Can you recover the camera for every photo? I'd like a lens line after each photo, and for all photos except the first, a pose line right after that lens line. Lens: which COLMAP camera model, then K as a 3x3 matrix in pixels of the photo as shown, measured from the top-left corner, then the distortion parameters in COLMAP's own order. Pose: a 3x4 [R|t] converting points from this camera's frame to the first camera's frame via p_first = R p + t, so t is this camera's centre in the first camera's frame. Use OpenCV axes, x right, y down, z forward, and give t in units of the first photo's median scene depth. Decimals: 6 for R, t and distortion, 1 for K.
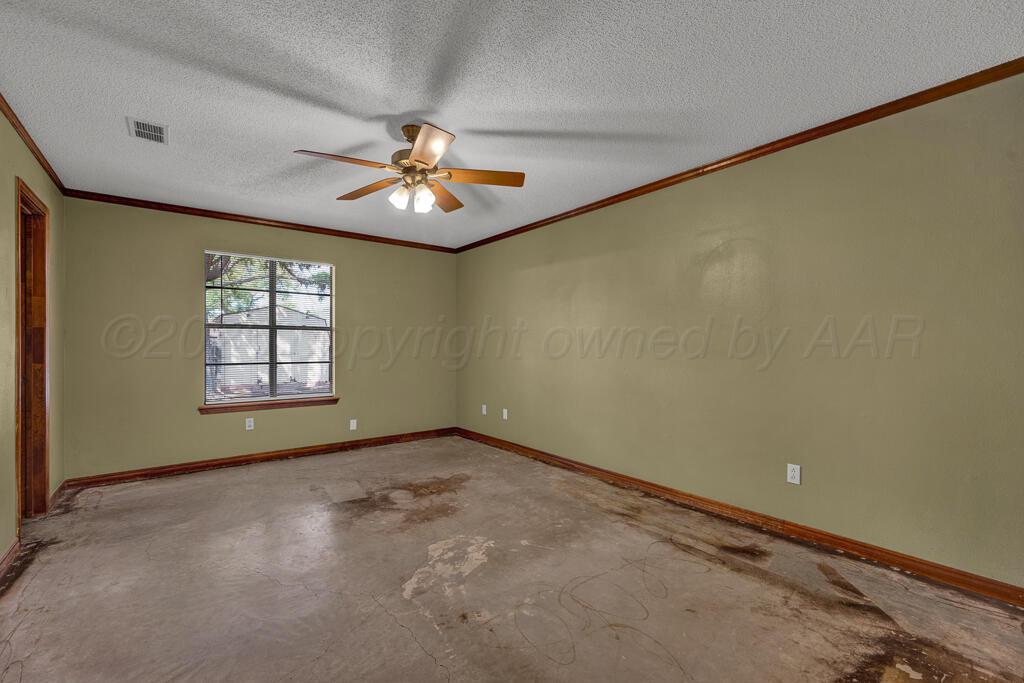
lens RADIAL K [[422.9, 0, 510.1], [0, 422.9, 347.8], [0, 0, 1]] dist [-0.009309, 0.001025]
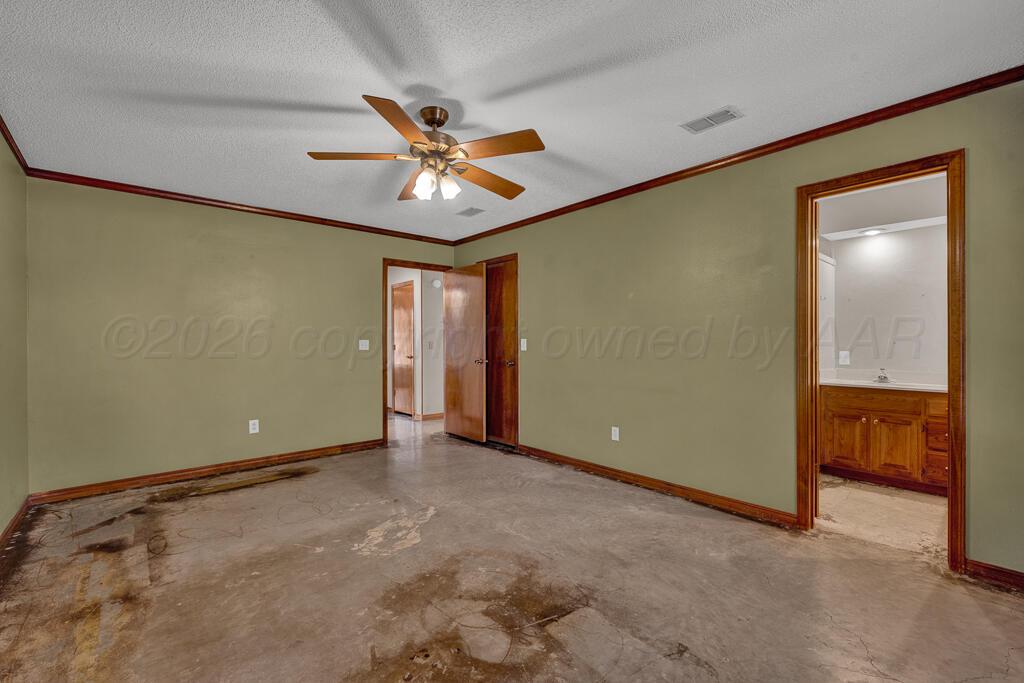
lens RADIAL K [[454.2, 0, 508.3], [0, 454.2, 341.7], [0, 0, 1]] dist [0.001629, 0.001601]
pose [[-0.999075, 0.004944, -0.042713, -0.341448], [0.004964, 0.999988, -0.000351, -0.005573], [0.042710, -0.000563, -0.999087, 1.993654]]
